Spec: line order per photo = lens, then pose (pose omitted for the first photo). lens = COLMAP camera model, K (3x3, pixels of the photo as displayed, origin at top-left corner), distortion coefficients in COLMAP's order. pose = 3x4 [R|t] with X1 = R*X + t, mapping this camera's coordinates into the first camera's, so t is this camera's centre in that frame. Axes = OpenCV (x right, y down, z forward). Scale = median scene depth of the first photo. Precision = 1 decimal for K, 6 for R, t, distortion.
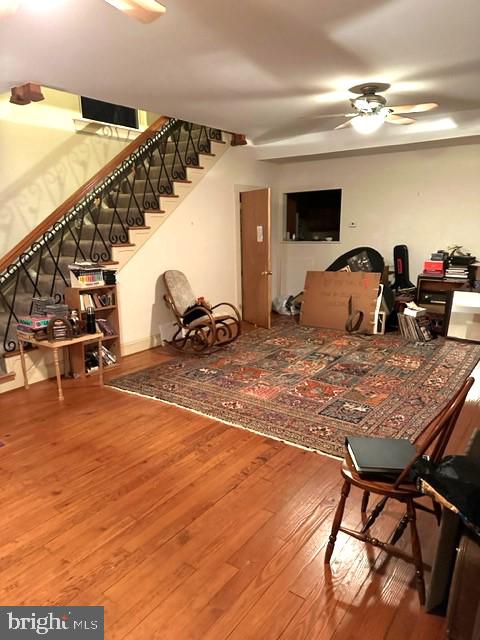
lens RADIAL K [[442.6, 0, 237.5], [0, 442.6, 320.3], [0, 0, 1]] dist [0.078240, -0.108370]
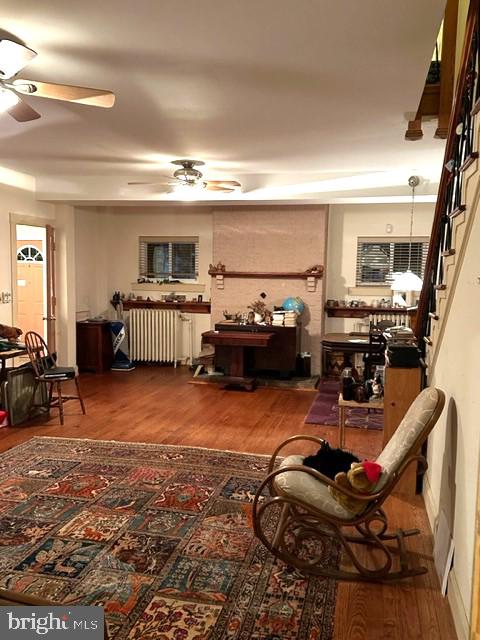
lens RADIAL K [[566.7, 0, 238.8], [0, 566.7, 318.2], [0, 0, 1]] dist [0.129593, -0.203171]
pose [[-0.918865, 0.038299, -0.392709, 0.307835], [-0.080579, 0.956088, 0.281783, -0.431692], [0.386257, 0.290565, -0.875430, 1.903520]]
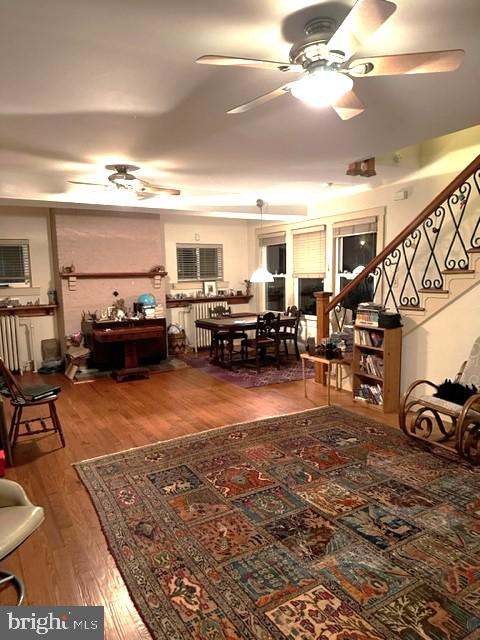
lens RADIAL K [[442.6, 0, 237.5], [0, 442.6, 320.3], [0, 0, 1]] dist [0.078240, -0.108370]
pose [[-0.386466, 0.127476, -0.913452, 0.880742], [-0.169382, 0.963747, 0.206158, -0.287225], [0.906617, 0.234395, -0.350863, 1.208880]]
